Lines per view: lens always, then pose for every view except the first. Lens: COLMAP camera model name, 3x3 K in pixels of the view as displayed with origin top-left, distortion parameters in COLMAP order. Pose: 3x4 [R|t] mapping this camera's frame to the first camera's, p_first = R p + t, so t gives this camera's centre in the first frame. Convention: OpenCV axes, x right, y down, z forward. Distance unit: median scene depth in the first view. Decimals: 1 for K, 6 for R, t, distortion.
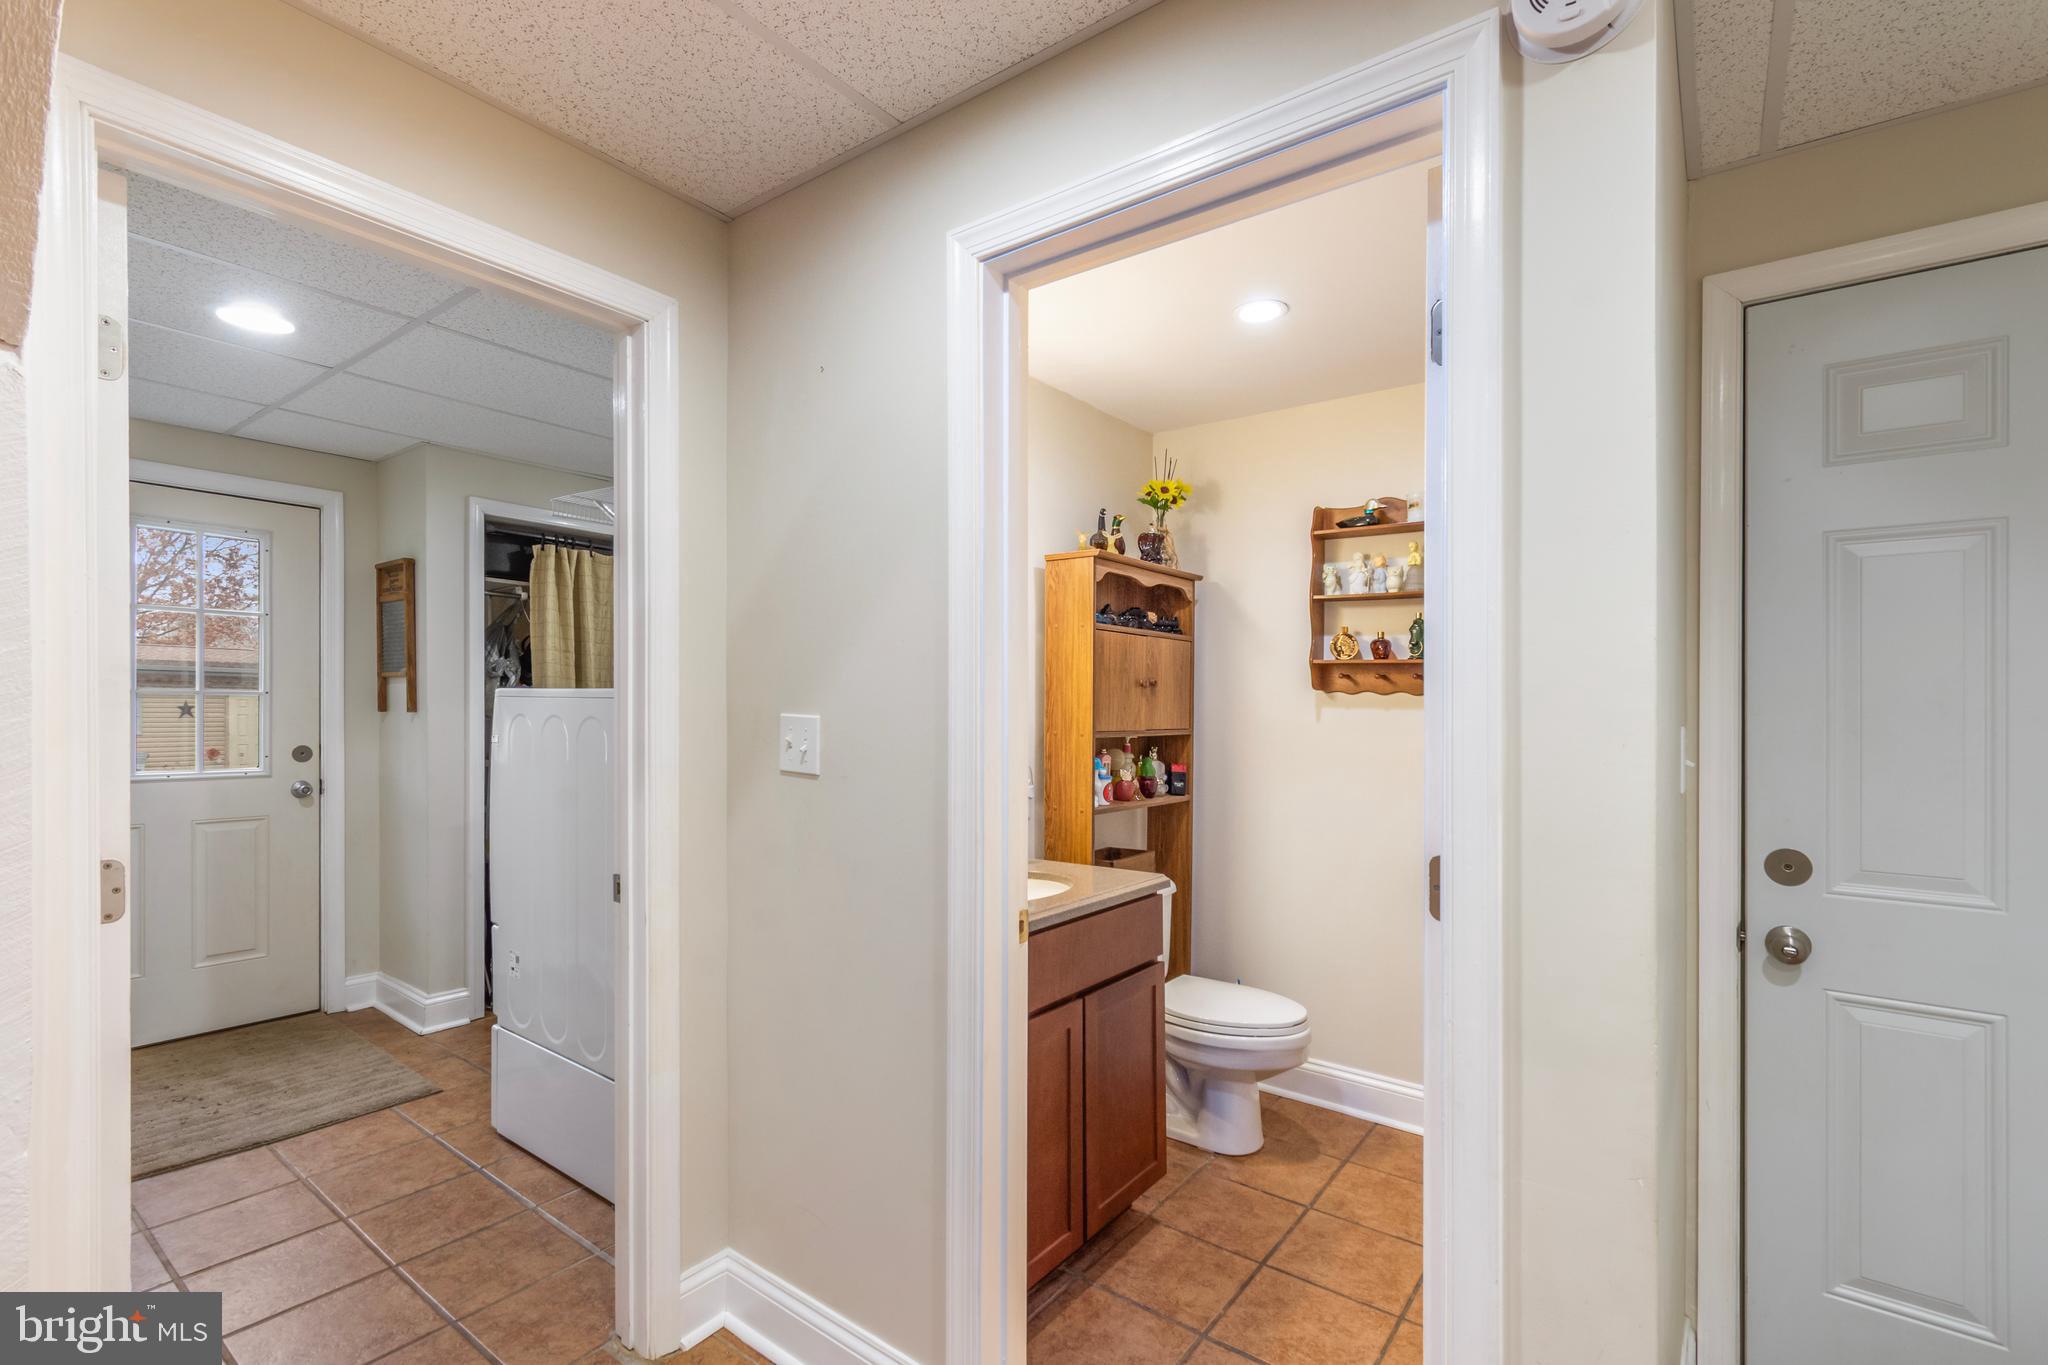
lens RADIAL K [[915.0, 0, 1024.0], [0, 915.0, 682.5], [0, 0, 1]] dist [-0.000632, -0.000173]
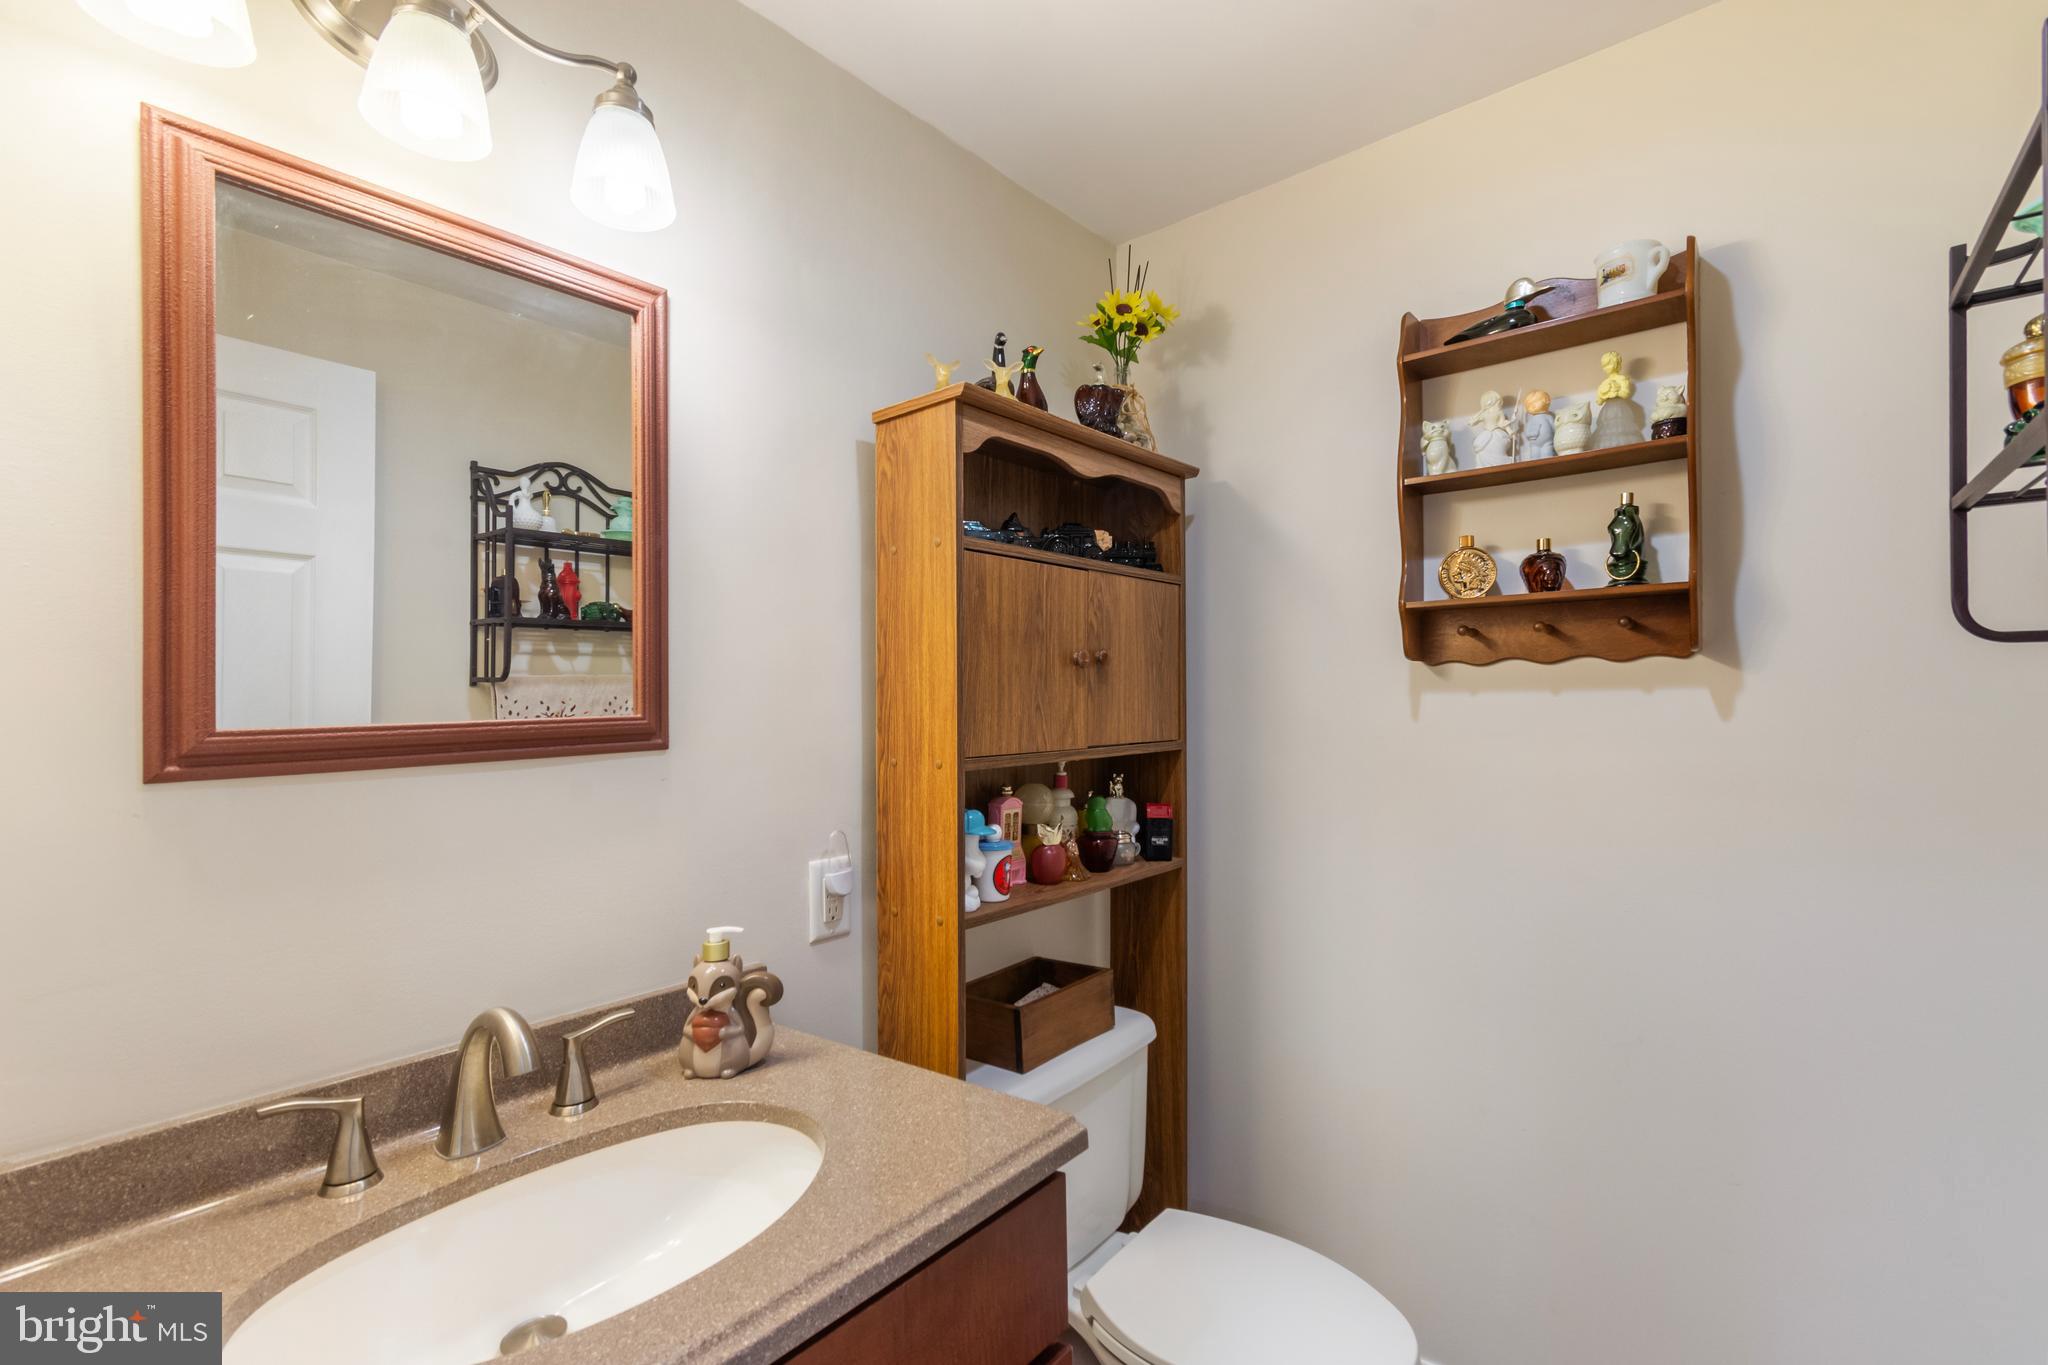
lens RADIAL K [[924.0, 0, 1029.9], [0, 924.0, 749.6], [0, 0, 1]] dist [0.000249, -0.000039]
pose [[0.998590, -0.033935, -0.040815, 0.119847], [0.036694, 0.996950, 0.068880, 0.014728], [0.038353, -0.070280, 0.996790, 0.458624]]
